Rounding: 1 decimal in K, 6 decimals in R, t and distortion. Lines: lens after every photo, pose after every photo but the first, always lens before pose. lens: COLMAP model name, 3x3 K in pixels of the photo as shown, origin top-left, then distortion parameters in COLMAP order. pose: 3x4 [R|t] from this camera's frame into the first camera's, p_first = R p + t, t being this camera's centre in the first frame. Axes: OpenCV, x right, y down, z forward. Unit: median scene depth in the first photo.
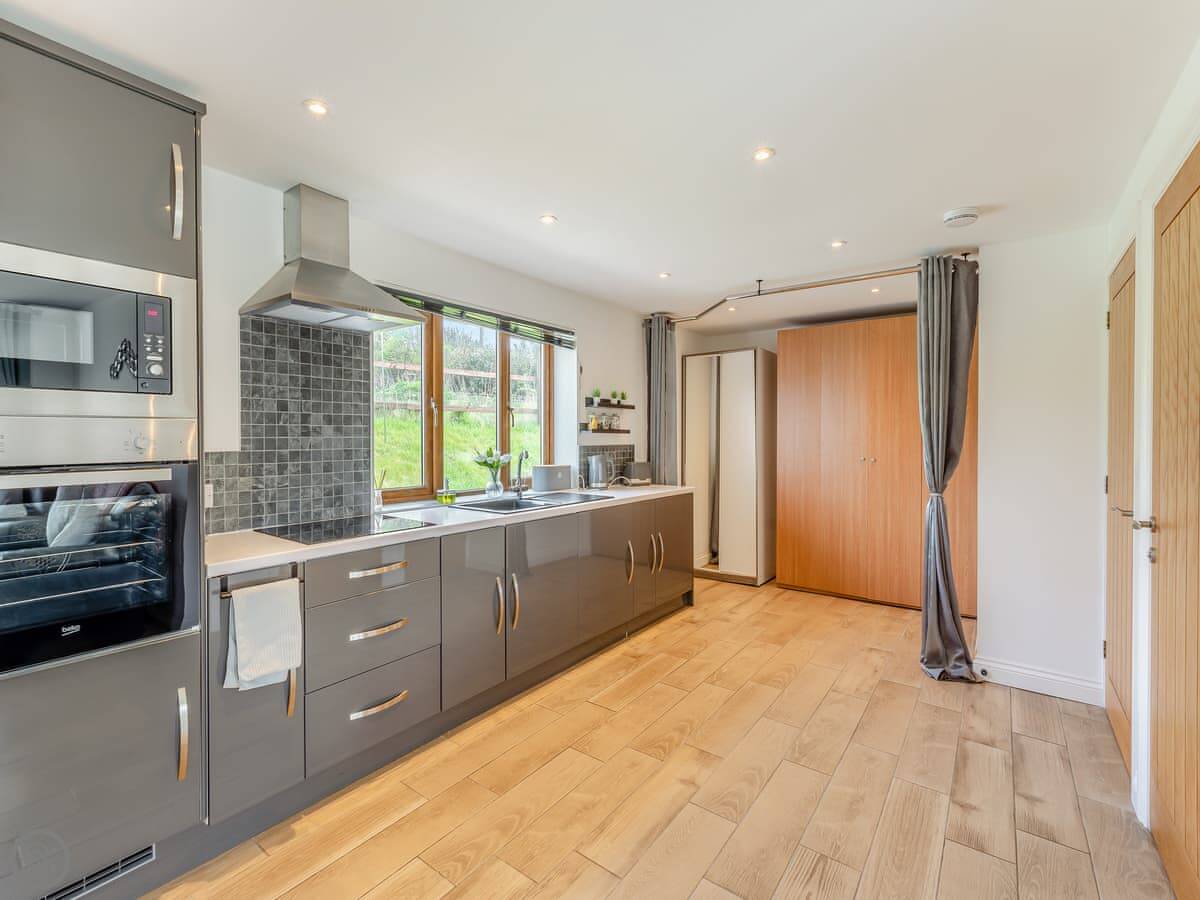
lens RADIAL K [[538.3, 0, 594.6], [0, 538.3, 441.5], [0, 0, 1]] dist [-0.000466, -0.000085]
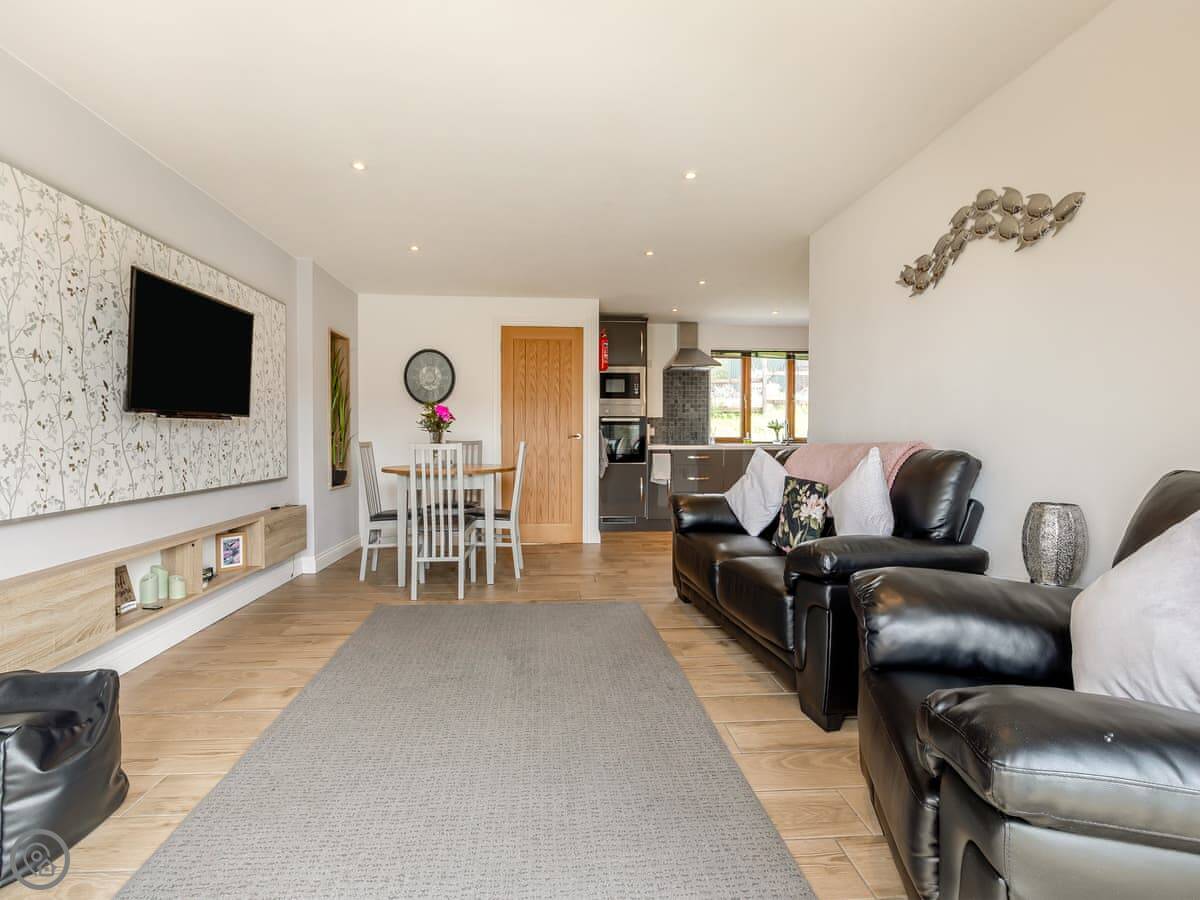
lens RADIAL K [[538.3, 0, 594.6], [0, 538.3, 441.5], [0, 0, 1]] dist [-0.000466, -0.000085]
pose [[0.668649, 0.007328, -0.743542, 1.126476], [-0.008765, 0.999960, 0.001973, 0.129852], [0.743526, 0.005198, 0.668686, -1.091443]]
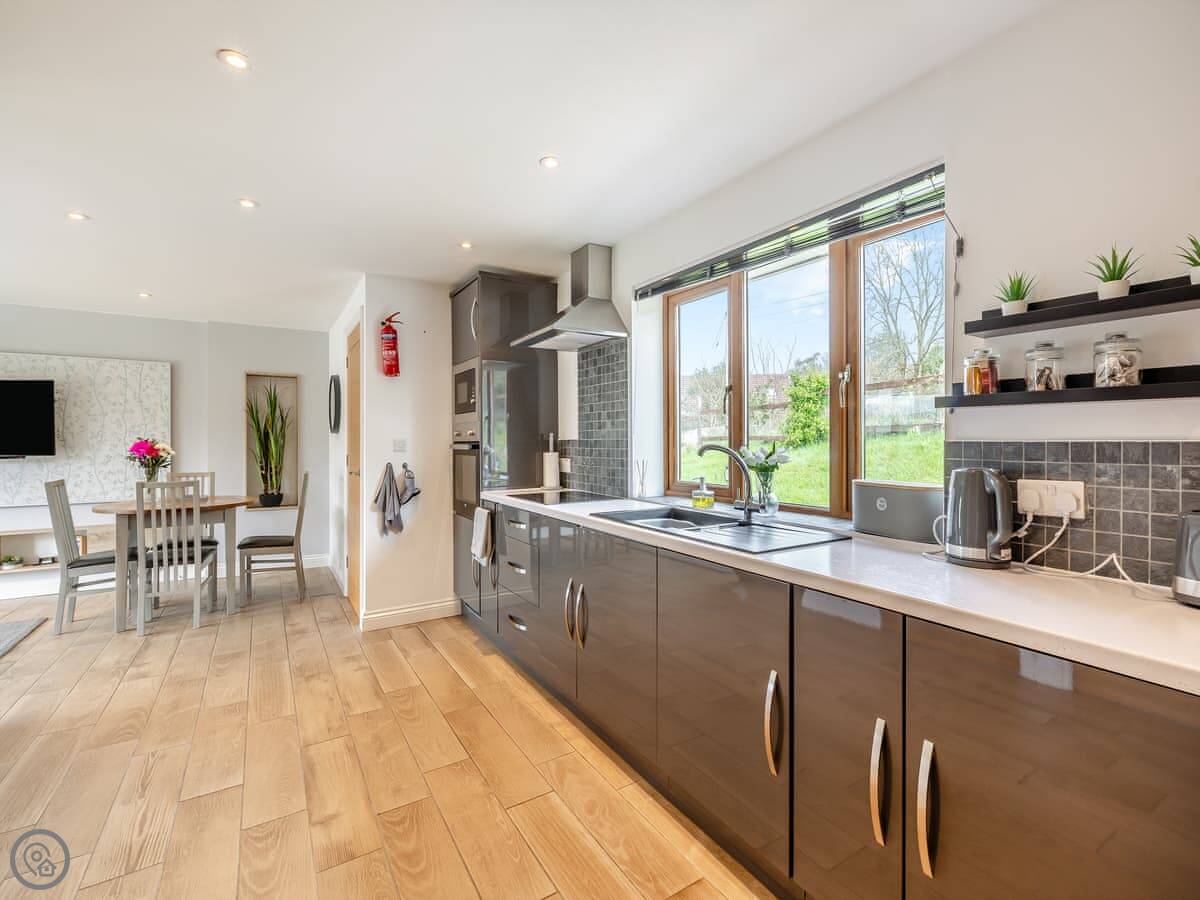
lens RADIAL K [[554.6, 0, 619.5], [0, 554.6, 443.5], [0, 0, 1]] dist [0.000468, -0.000180]
pose [[-0.353205, 0.005478, -0.935530, 0.711457], [-0.008399, 0.999924, 0.009026, 0.012212], [0.935508, 0.011045, -0.353132, 1.479770]]
